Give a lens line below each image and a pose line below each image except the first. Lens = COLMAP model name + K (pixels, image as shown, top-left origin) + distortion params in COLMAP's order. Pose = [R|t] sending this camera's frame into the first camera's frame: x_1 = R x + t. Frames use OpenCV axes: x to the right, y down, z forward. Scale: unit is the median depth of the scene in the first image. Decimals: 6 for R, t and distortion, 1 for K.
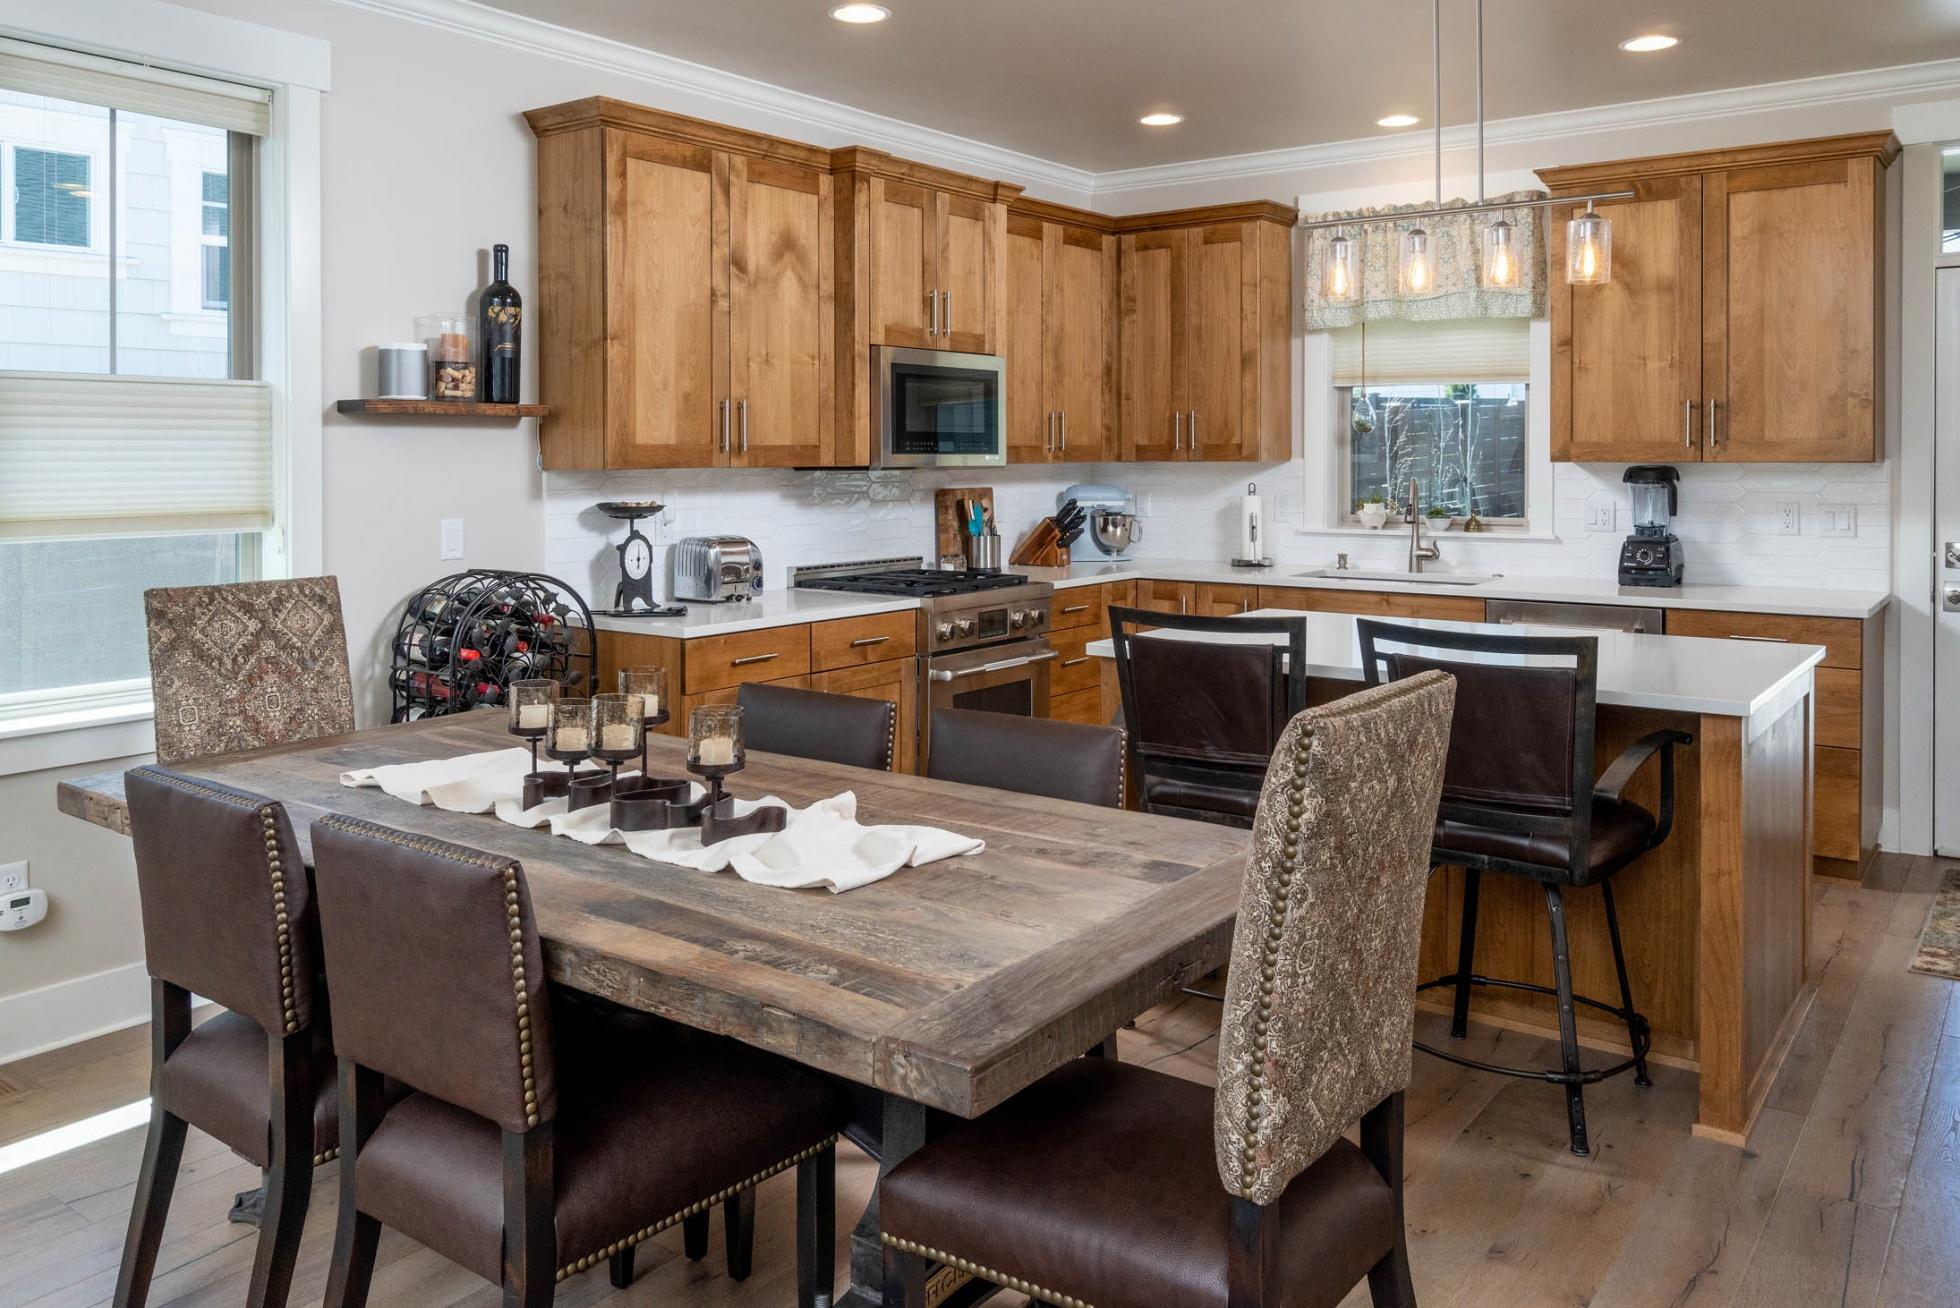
lens RADIAL K [[1555.2, 0, 983.5], [0, 1555.2, 553.3], [0, 0, 1]] dist [0.031564, -0.016650]
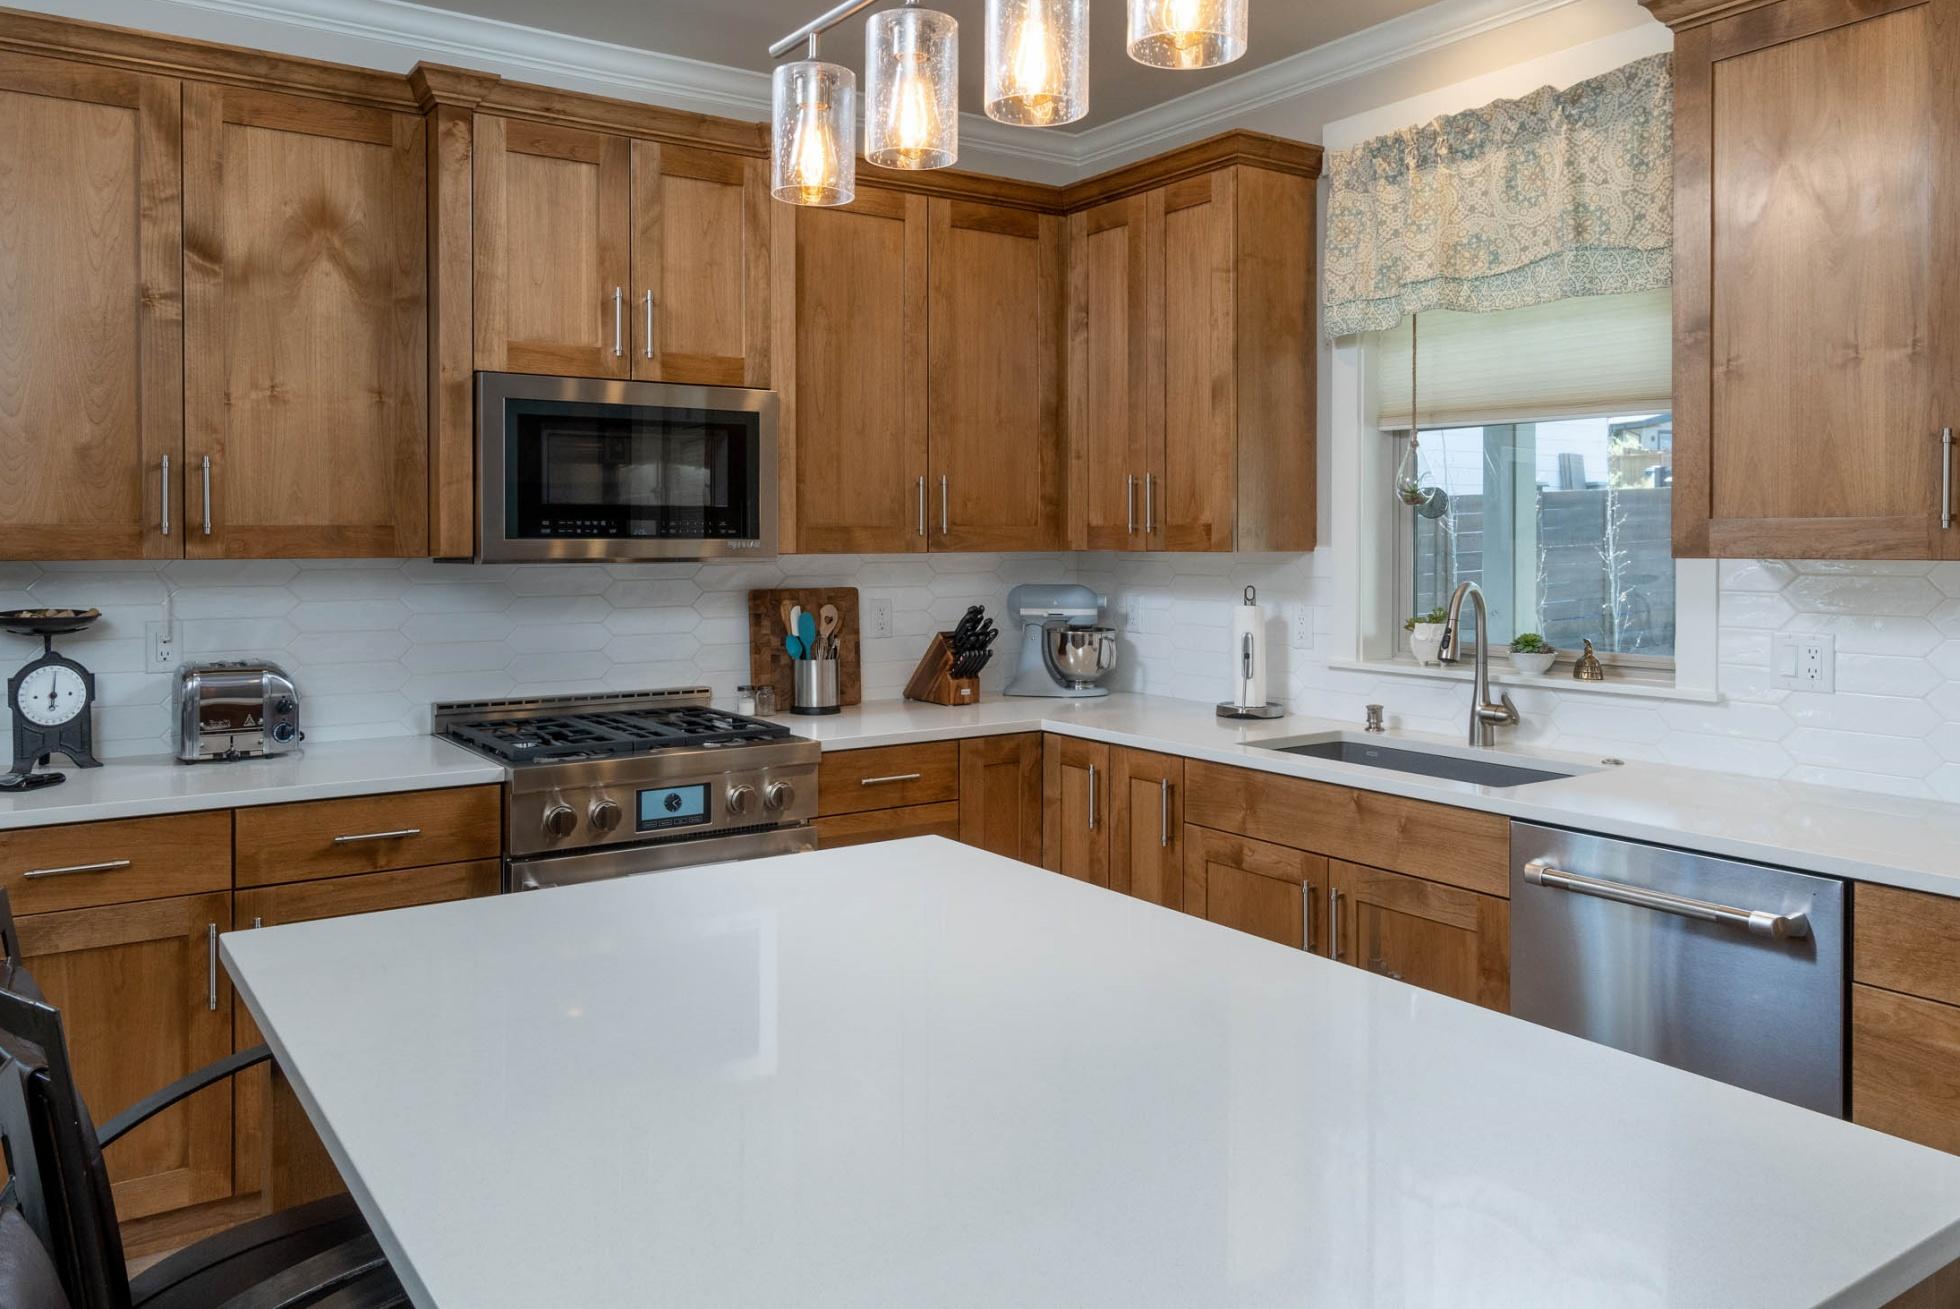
lens RADIAL K [[1459.7, 0, 966.8], [0, 1459.7, 599.9], [0, 0, 1]] dist [0.017991, -0.005400]
pose [[0.939309, 0.015480, -0.342722, 0.308466], [-0.023019, 0.999574, -0.017939, -0.029784], [0.342298, 0.024739, 0.939266, 0.460622]]
